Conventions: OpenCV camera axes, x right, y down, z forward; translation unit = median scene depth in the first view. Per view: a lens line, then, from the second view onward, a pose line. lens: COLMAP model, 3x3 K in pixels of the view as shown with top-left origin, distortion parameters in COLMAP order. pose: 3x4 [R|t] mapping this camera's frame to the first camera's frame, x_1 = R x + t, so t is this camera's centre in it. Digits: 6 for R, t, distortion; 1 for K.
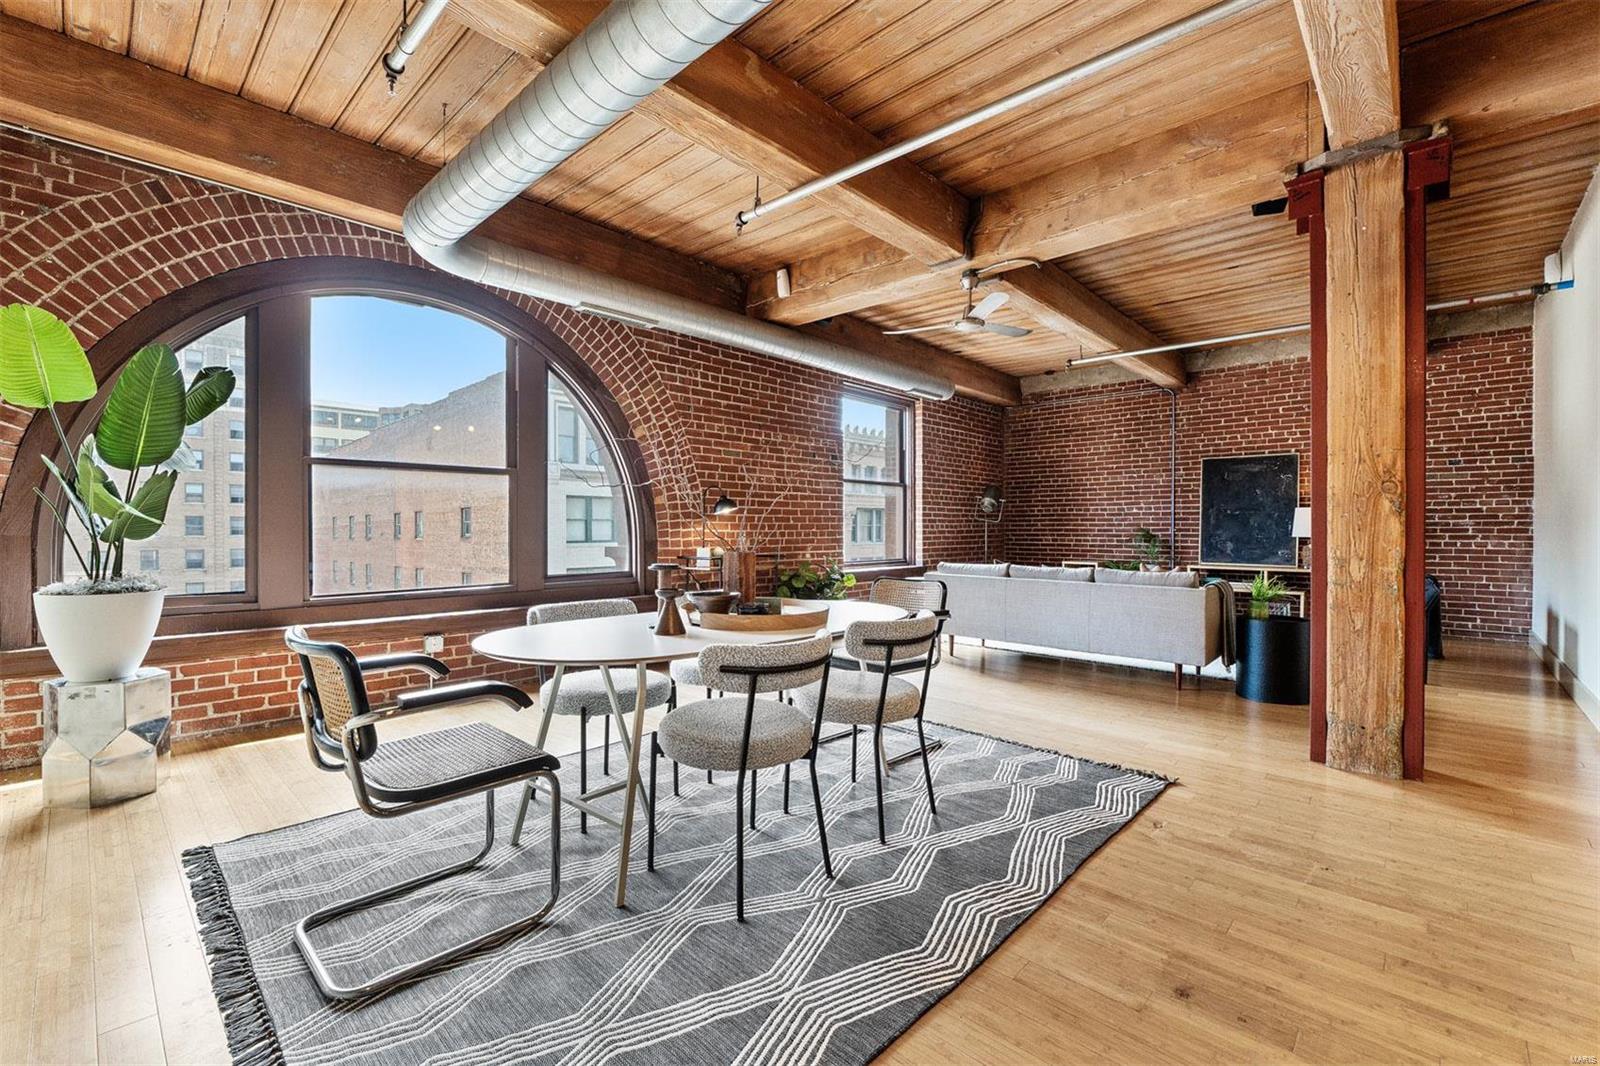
lens RADIAL K [[683.0, 0, 804.9], [0, 683.0, 535.9], [0, 0, 1]] dist [-0.004992, -0.001859]
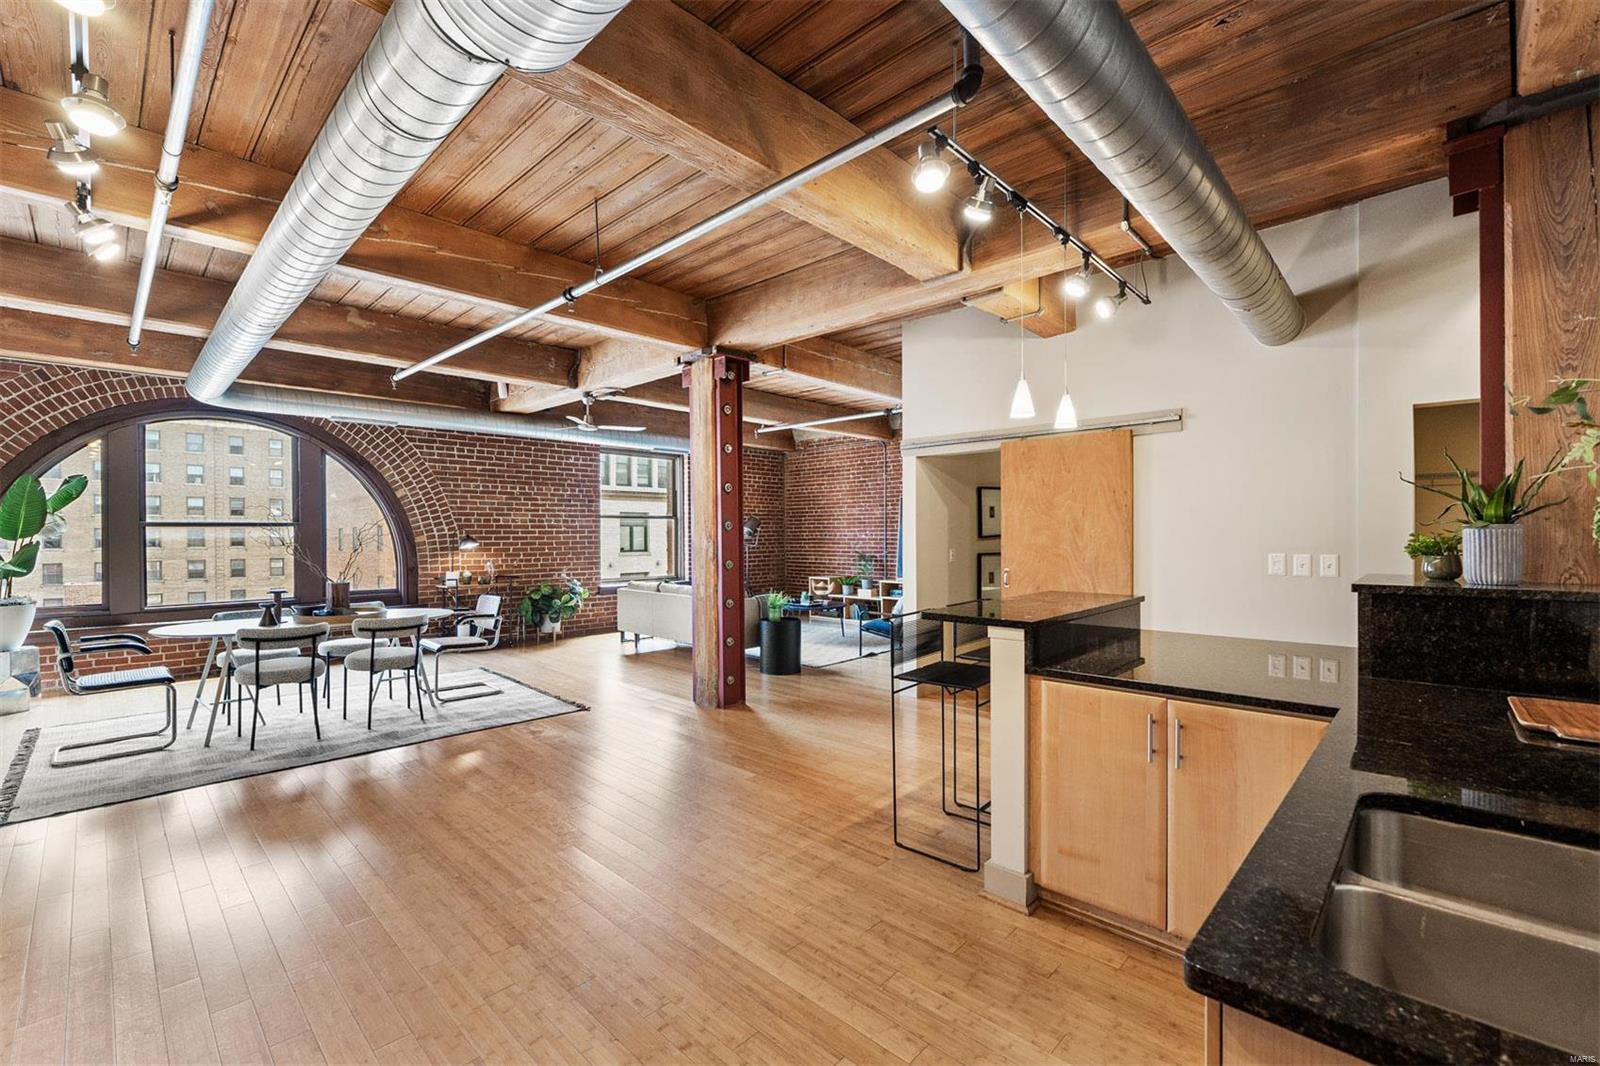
lens RADIAL K [[683.0, 0, 813.0], [0, 683.0, 541.8], [0, 0, 1]] dist [-0.004992, -0.001859]
pose [[0.999884, -0.005199, -0.014302, 0.897810], [0.005186, 0.999986, -0.000947, -0.057220], [0.014306, 0.000873, 0.999897, -0.606485]]
